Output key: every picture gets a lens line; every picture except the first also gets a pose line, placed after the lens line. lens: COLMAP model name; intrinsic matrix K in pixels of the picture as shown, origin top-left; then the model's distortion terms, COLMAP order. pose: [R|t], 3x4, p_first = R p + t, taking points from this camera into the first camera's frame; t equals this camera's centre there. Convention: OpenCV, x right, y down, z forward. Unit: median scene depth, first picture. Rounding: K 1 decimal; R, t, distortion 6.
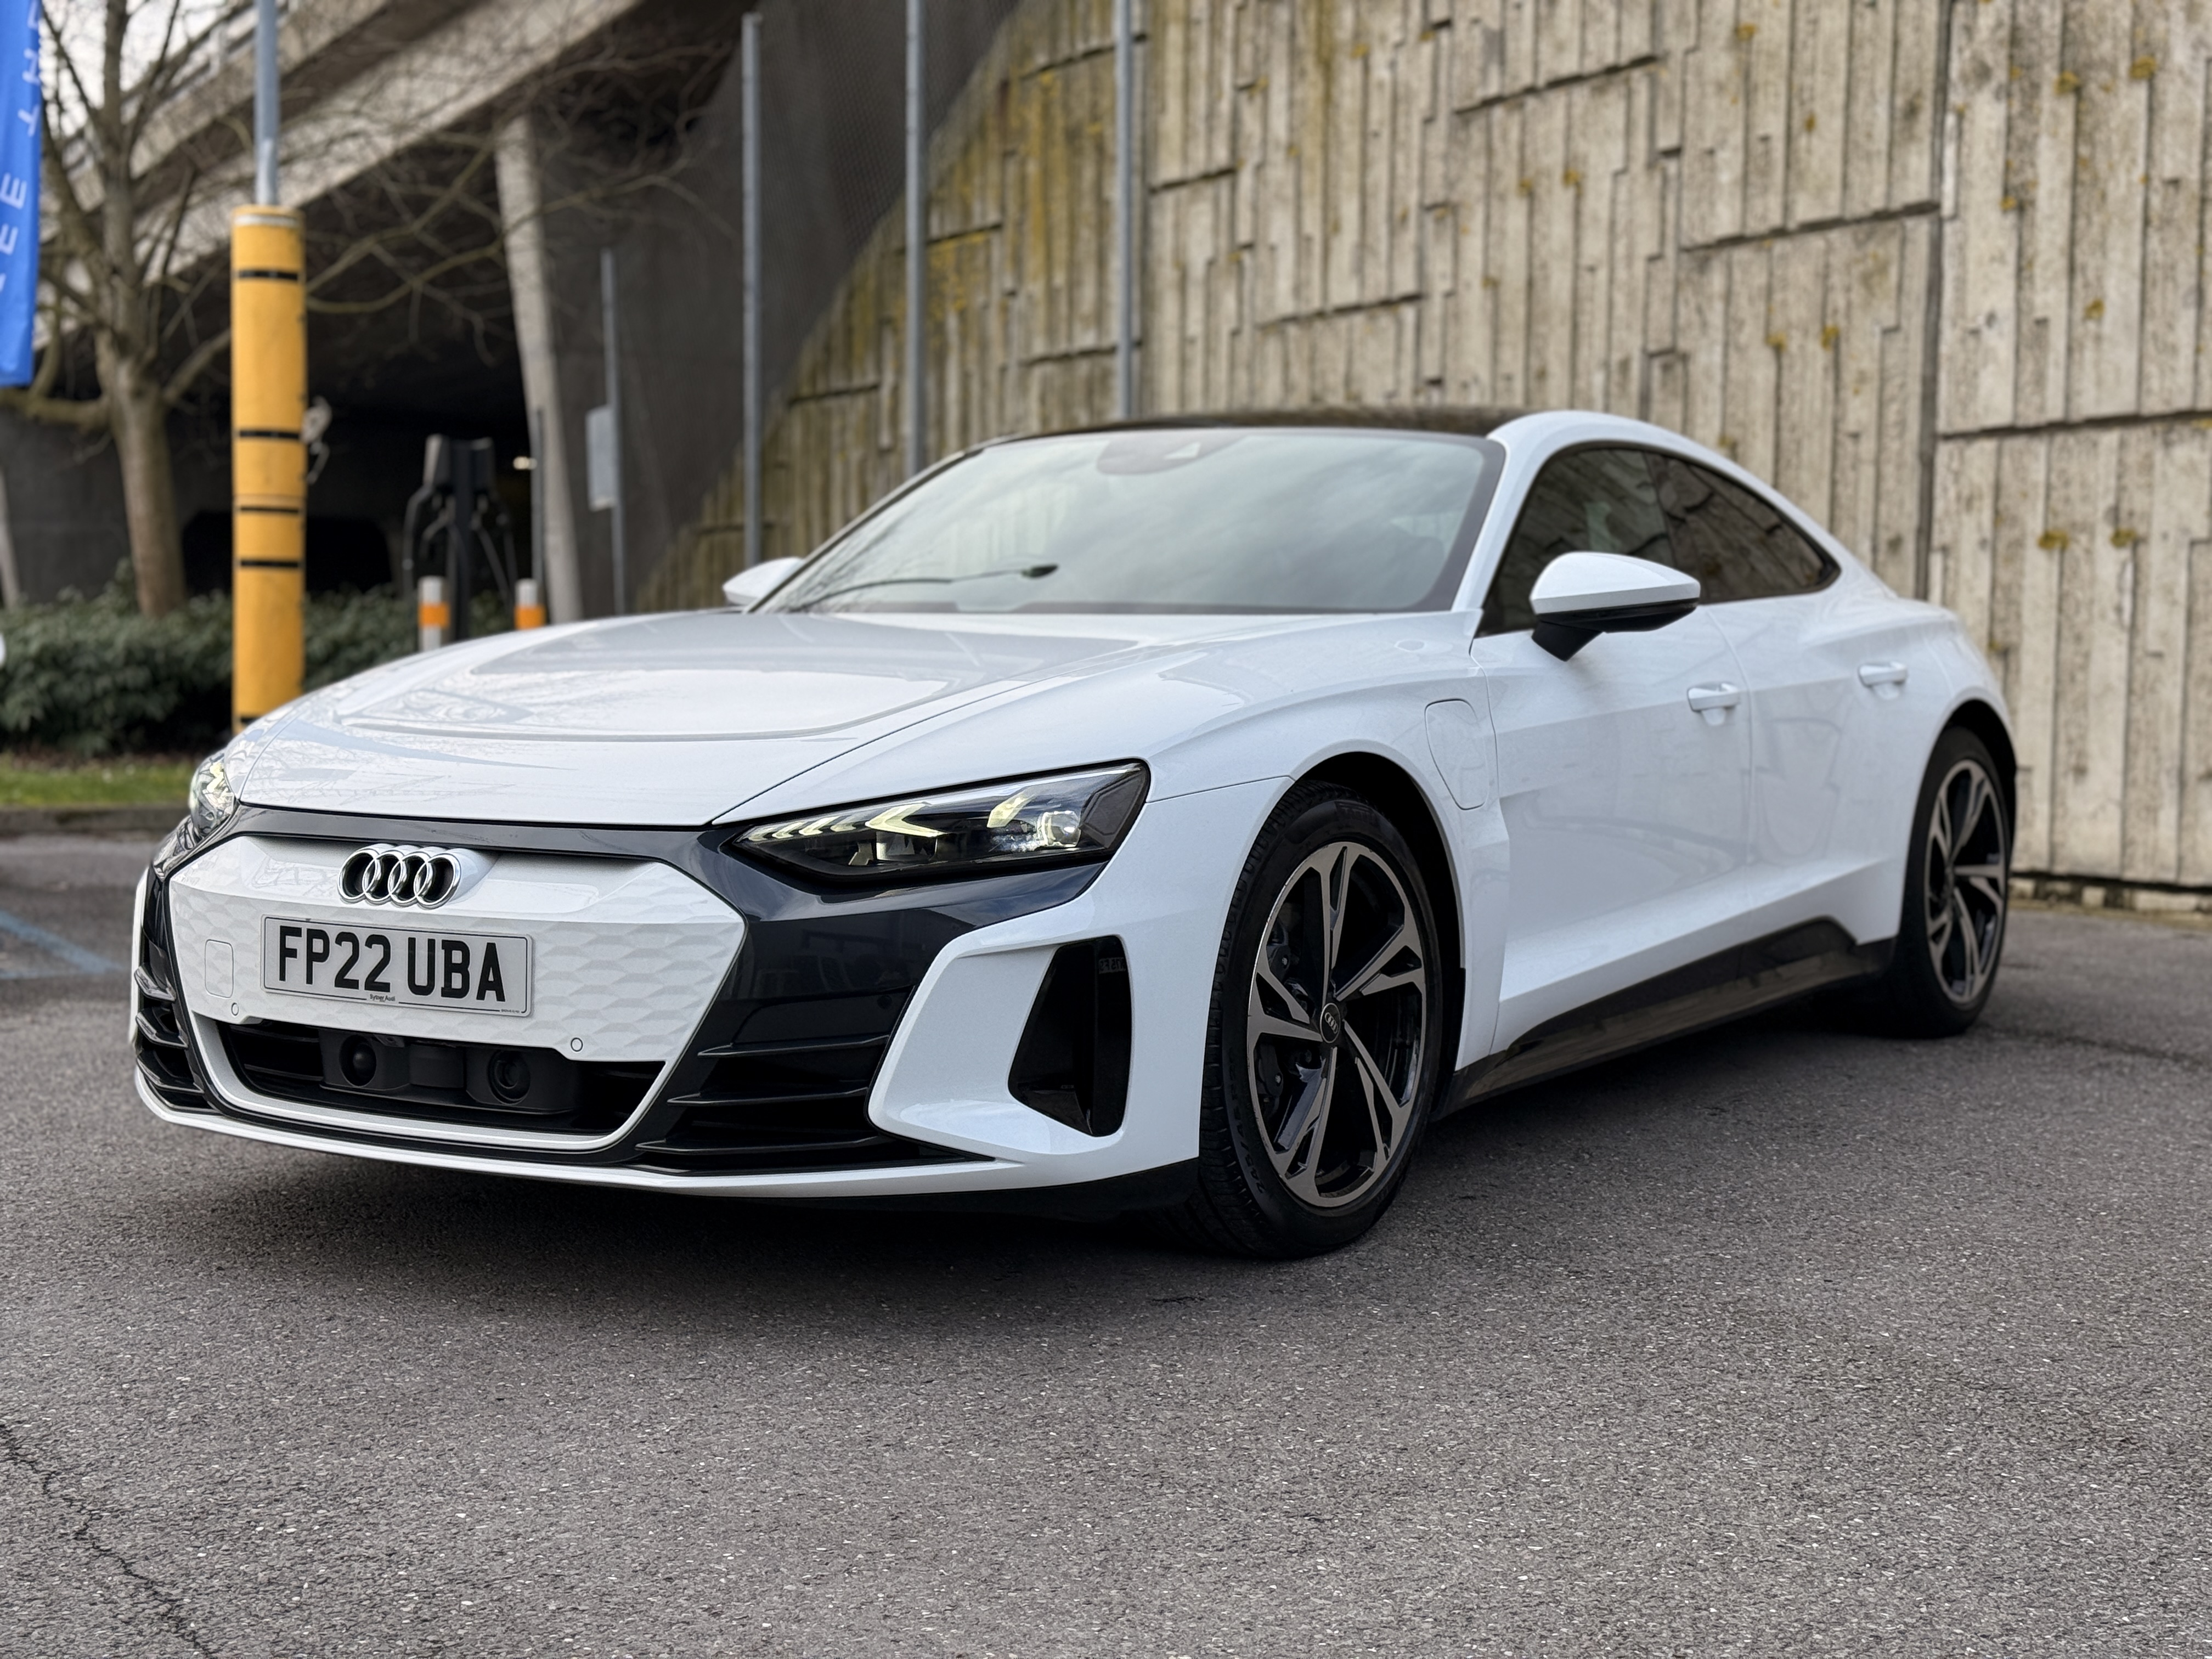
lens RADIAL K [[3158.2, 0, 1113.9], [0, 3158.2, 831.1], [0, 0, 1]] dist [0.140377, 0.000000]
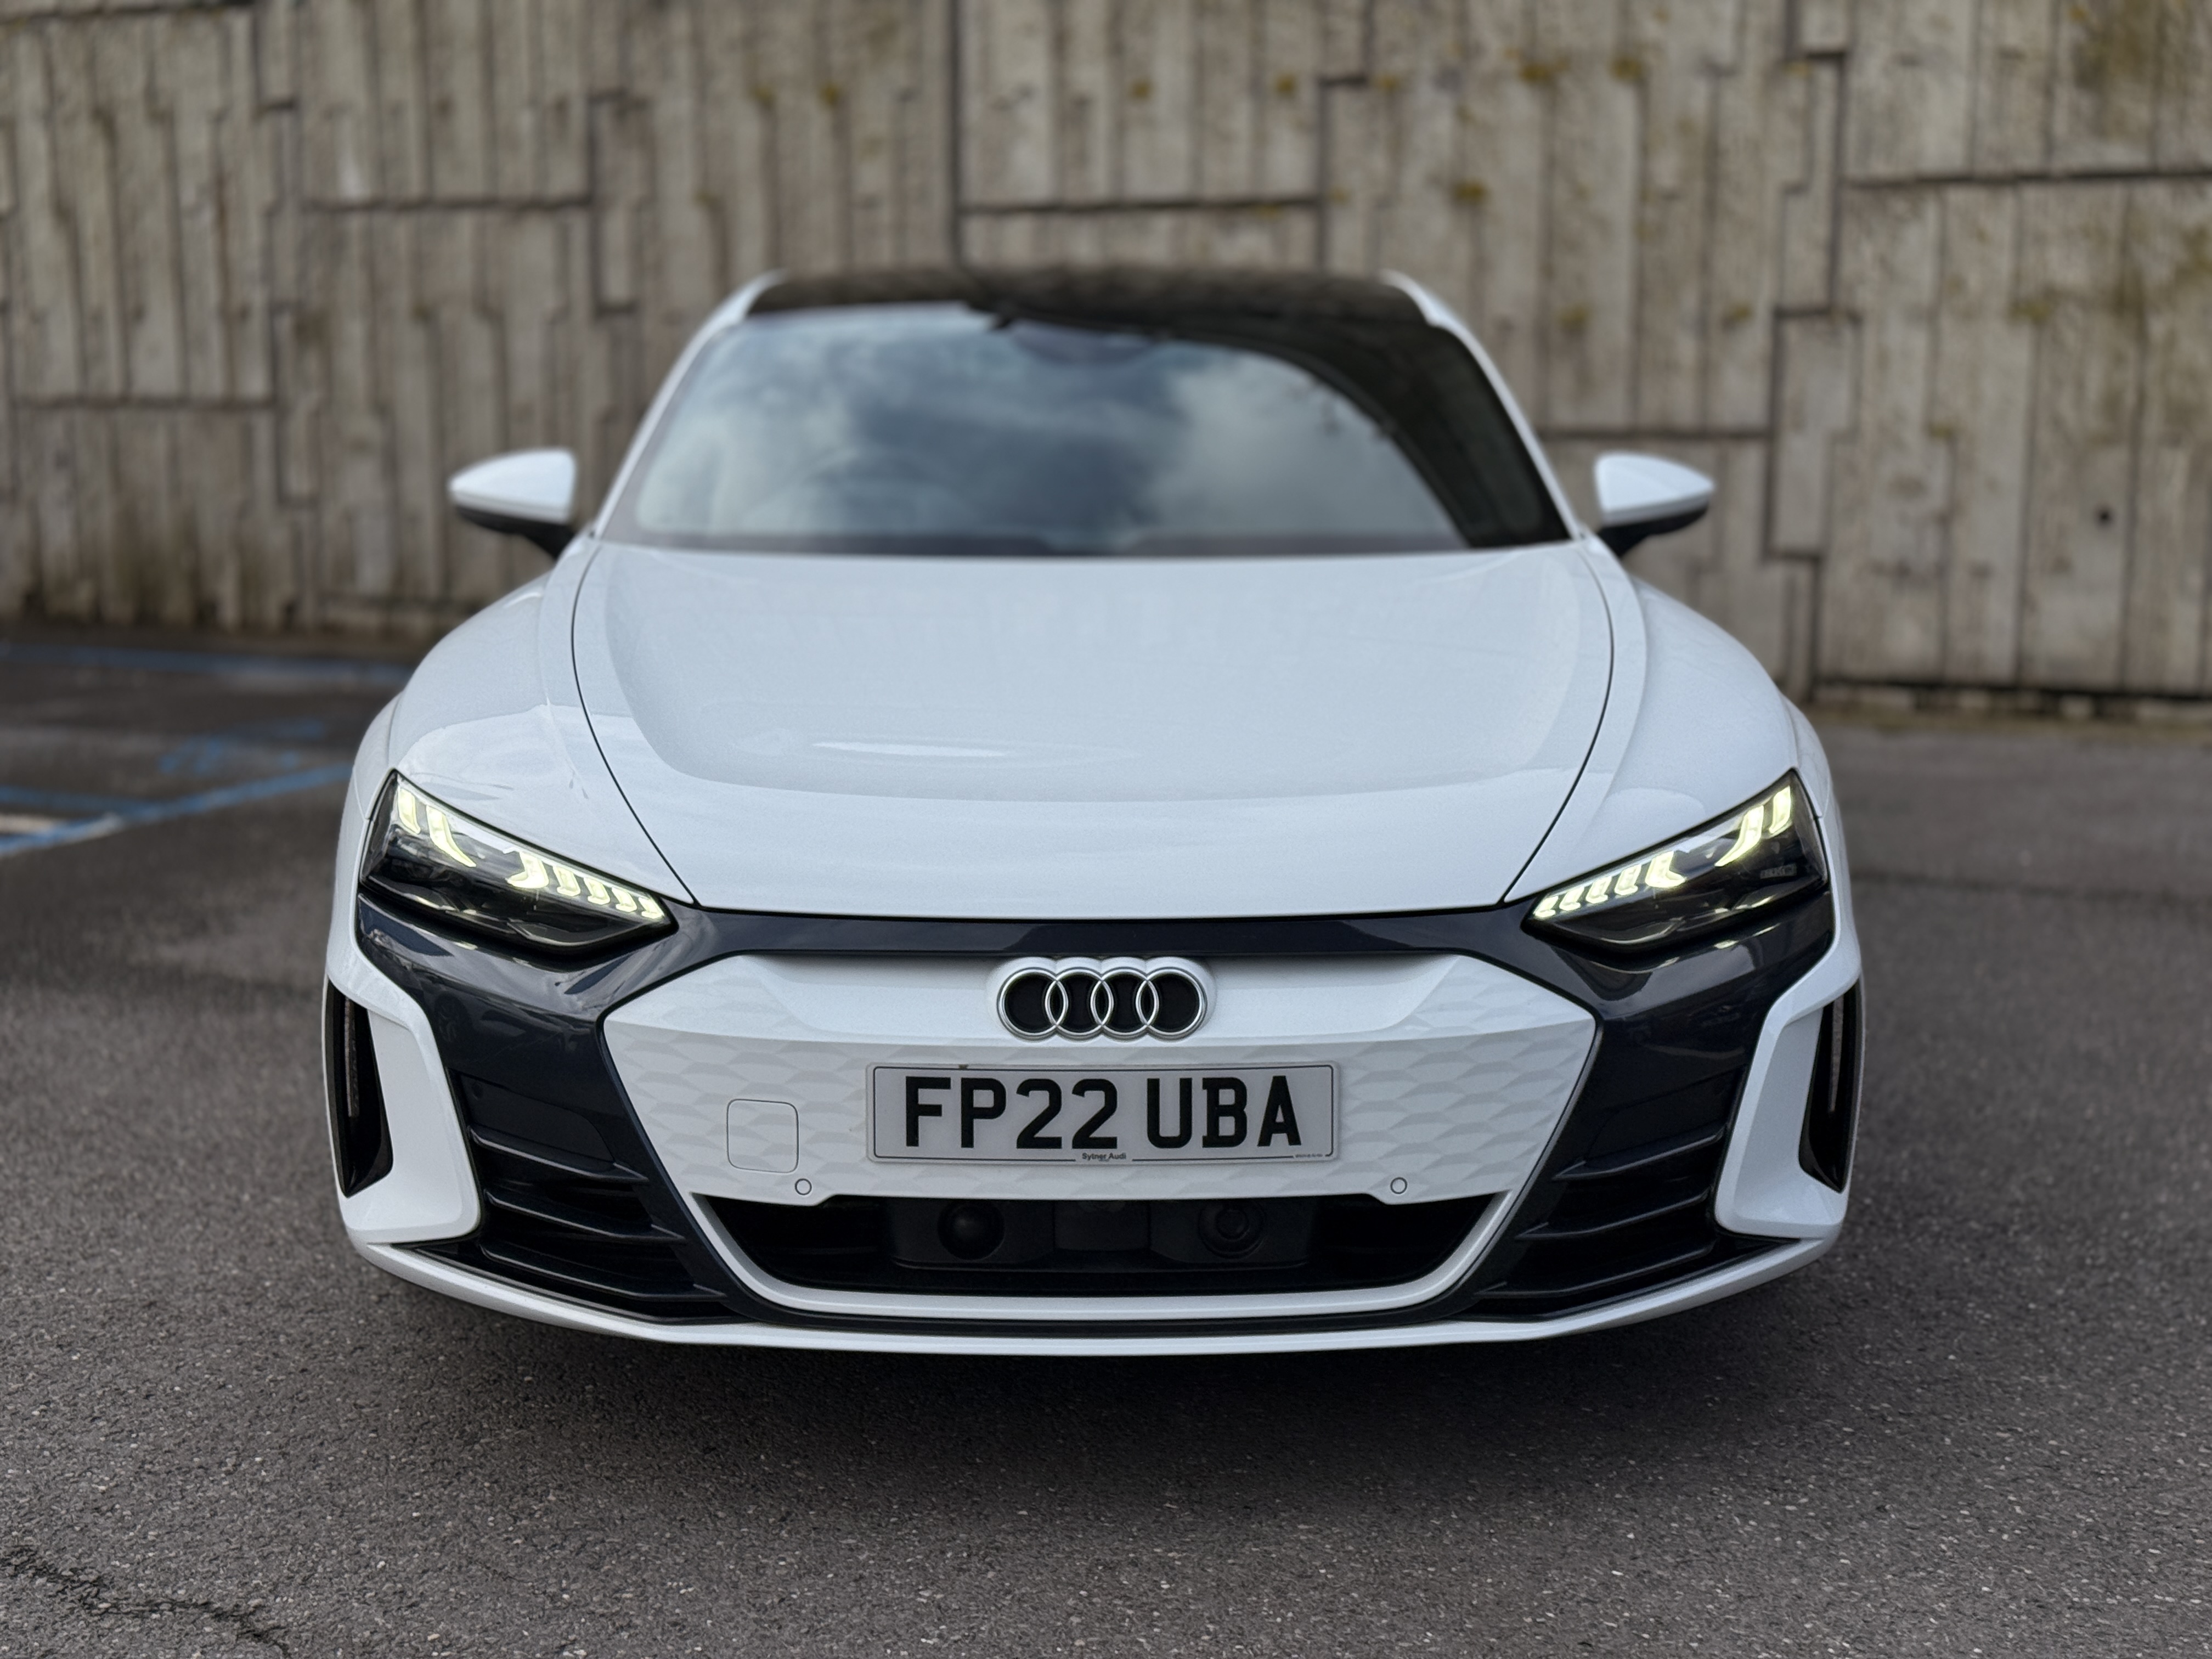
lens RADIAL K [[3158.2, 0, 1109.4], [0, 3158.2, 825.5], [0, 0, 1]] dist [0.140377, 0.000000]
pose [[0.823192, -0.103153, 0.558314, -0.651193], [0.040941, 0.991582, 0.122839, -0.124312], [-0.566285, -0.078262, 0.820486, 0.354676]]
